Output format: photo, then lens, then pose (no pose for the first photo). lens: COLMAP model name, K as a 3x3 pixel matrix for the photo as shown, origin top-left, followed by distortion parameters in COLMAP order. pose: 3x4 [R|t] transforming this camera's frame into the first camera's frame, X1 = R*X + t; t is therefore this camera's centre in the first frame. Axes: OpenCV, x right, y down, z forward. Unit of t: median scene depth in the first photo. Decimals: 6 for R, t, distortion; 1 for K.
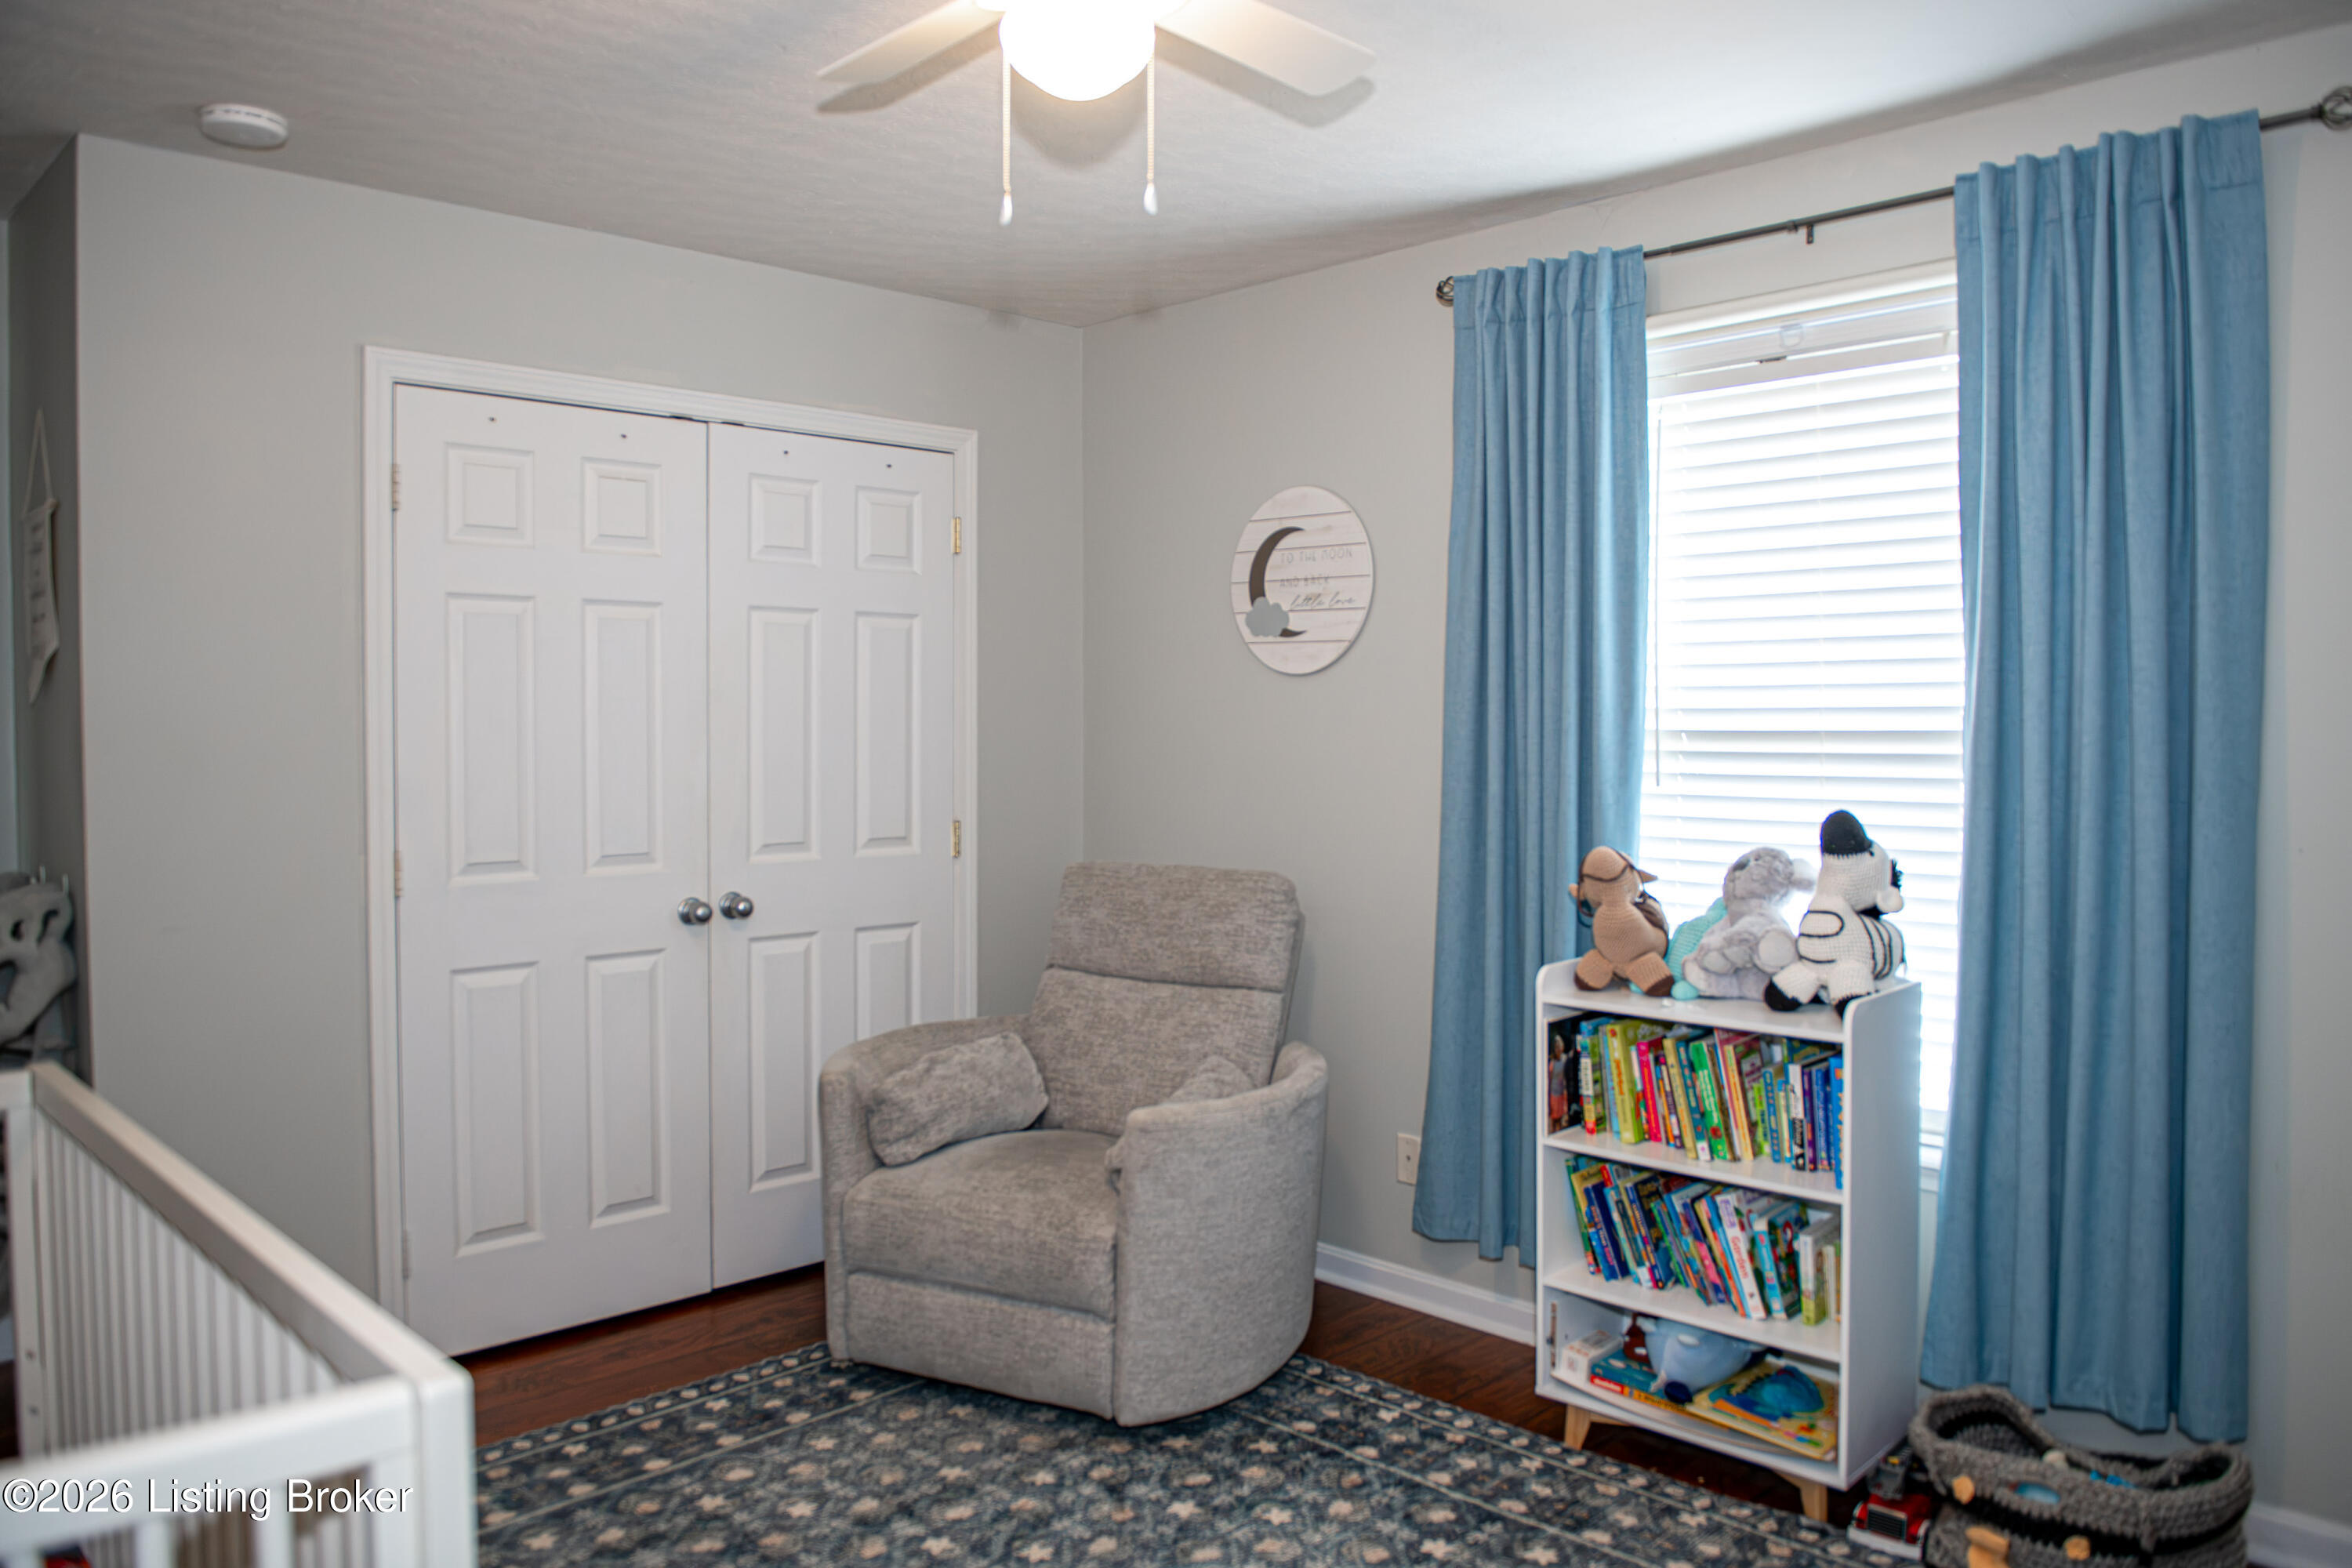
lens RADIAL K [[1765.4, 0, 1176.0], [0, 1765.4, 784.0], [0, 0, 1]] dist [-0.035435, -0.000119]
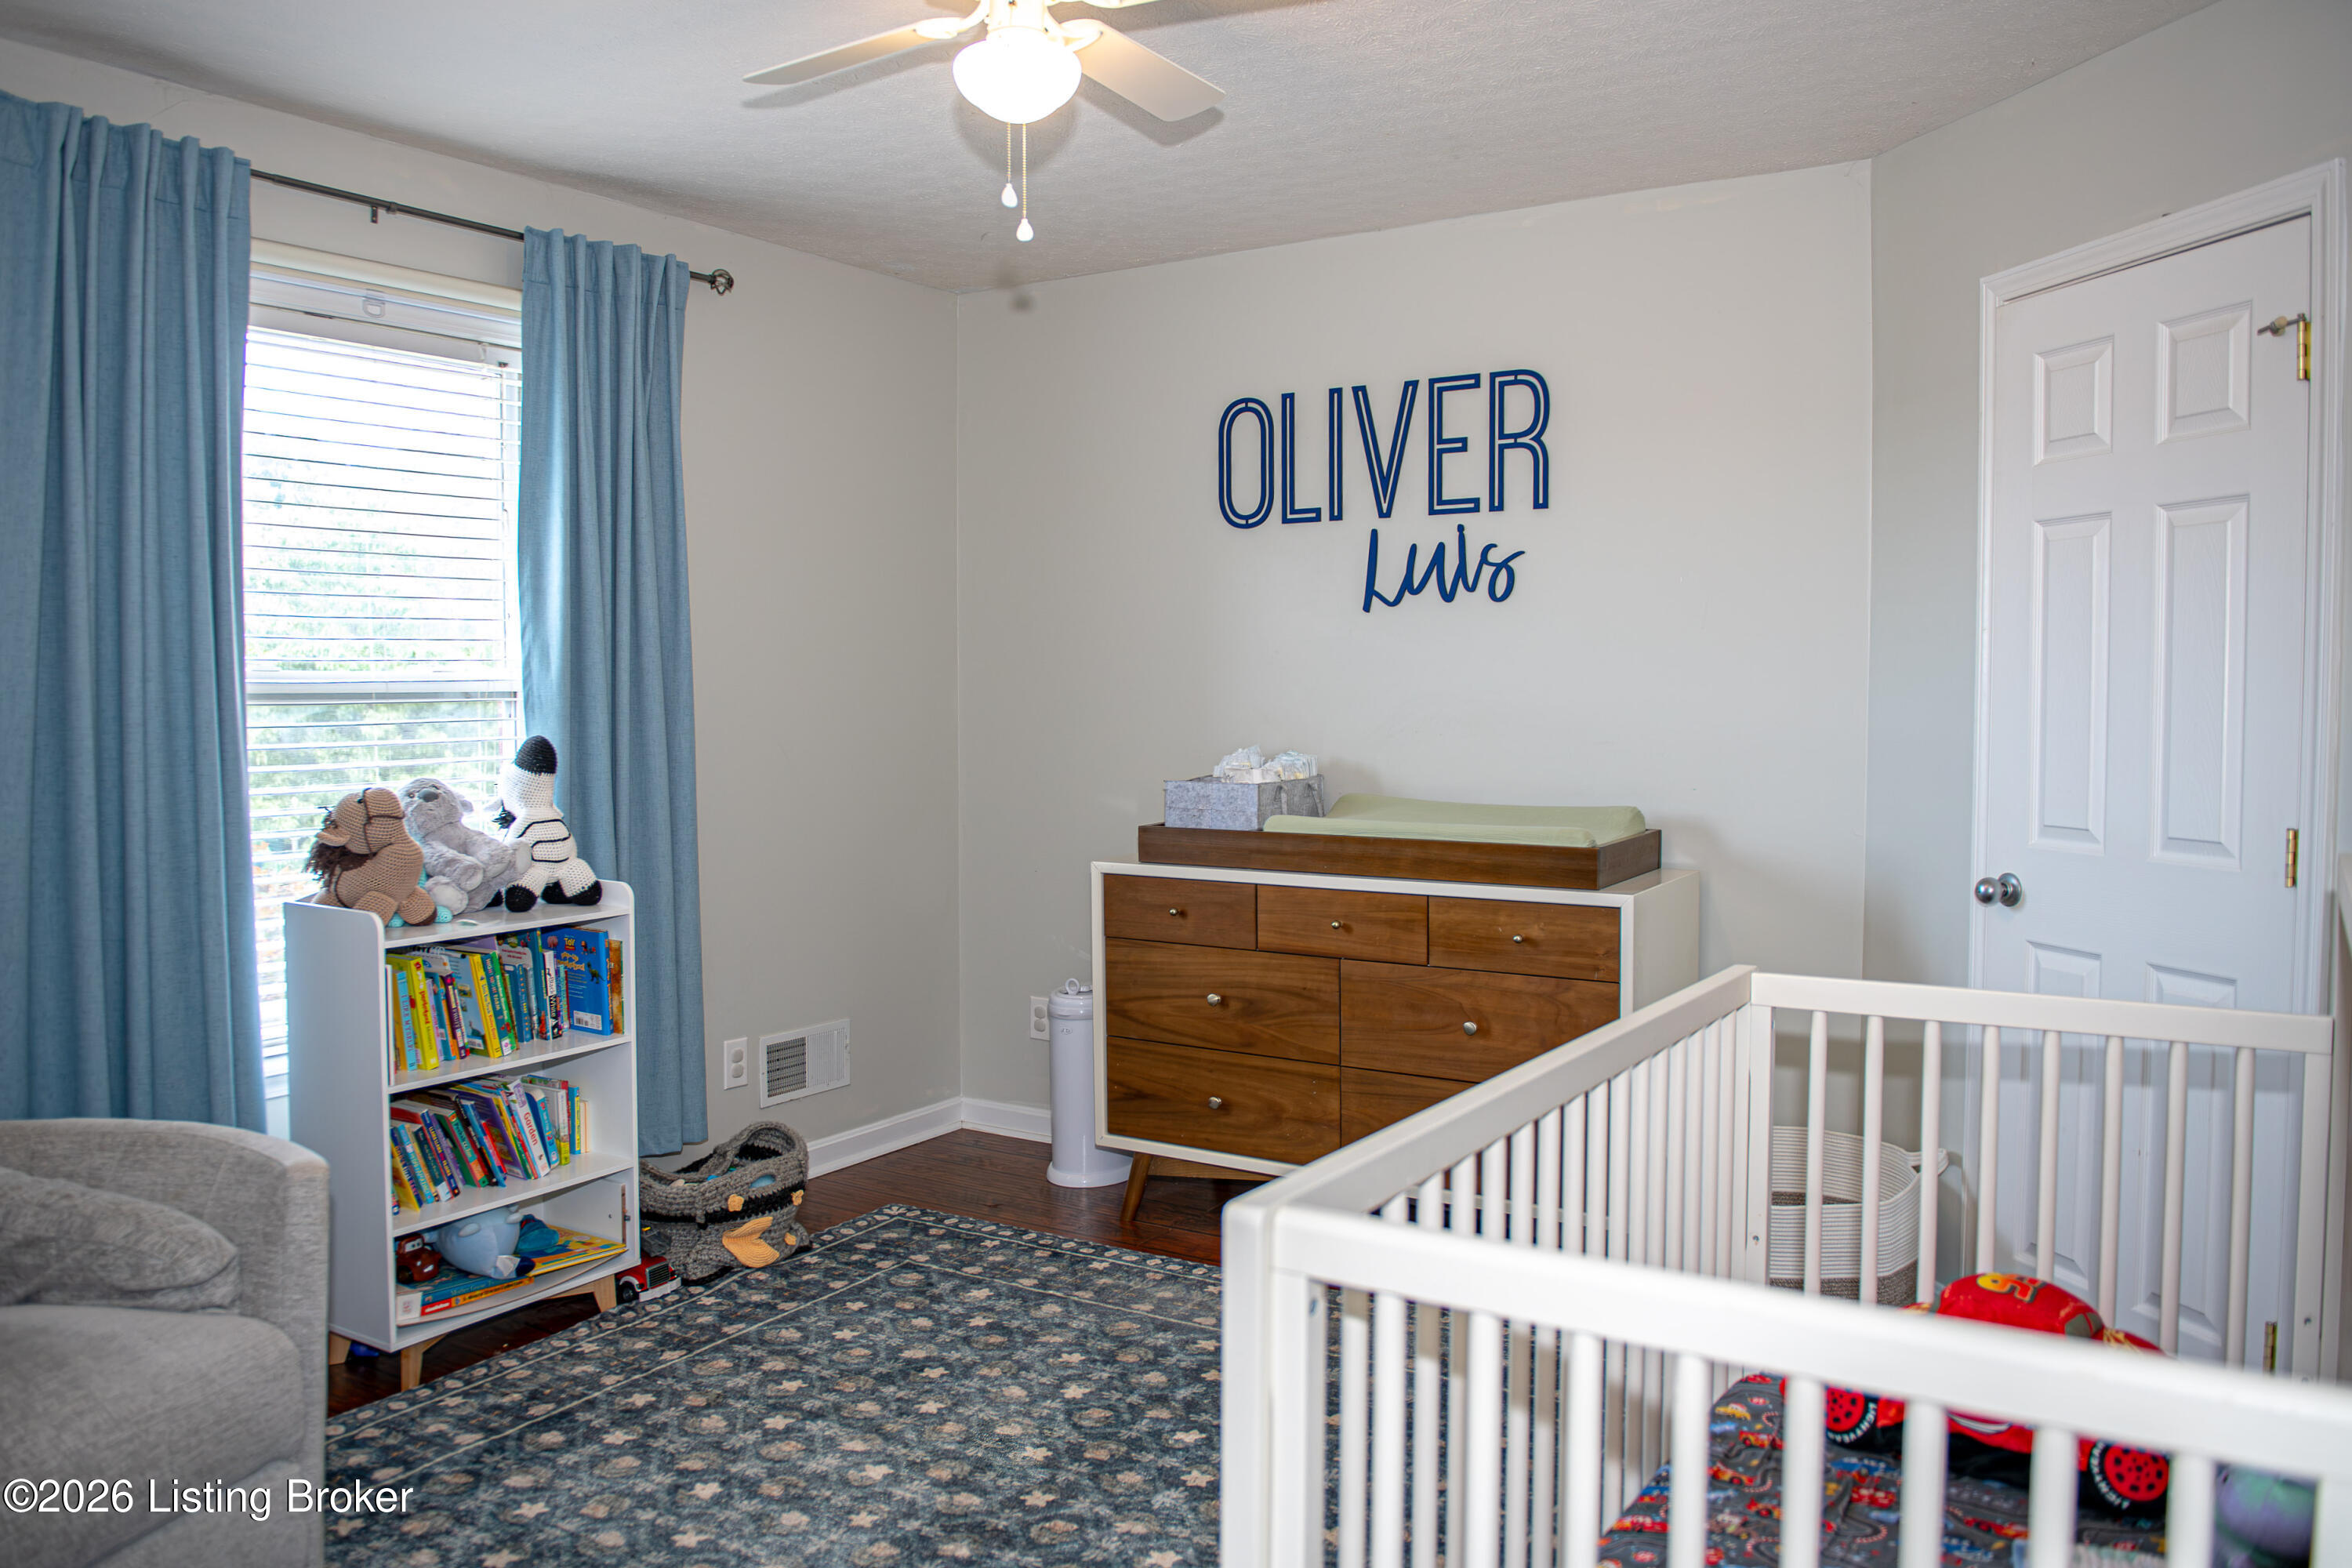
lens RADIAL K [[1765.4, 0, 1176.0], [0, 1765.4, 784.0], [0, 0, 1]] dist [-0.035435, -0.000119]
pose [[-0.230646, -0.048836, 0.971811, -0.873380], [0.047067, 0.997011, 0.061274, -0.004752], [-0.971899, 0.059873, -0.227658, 0.833825]]
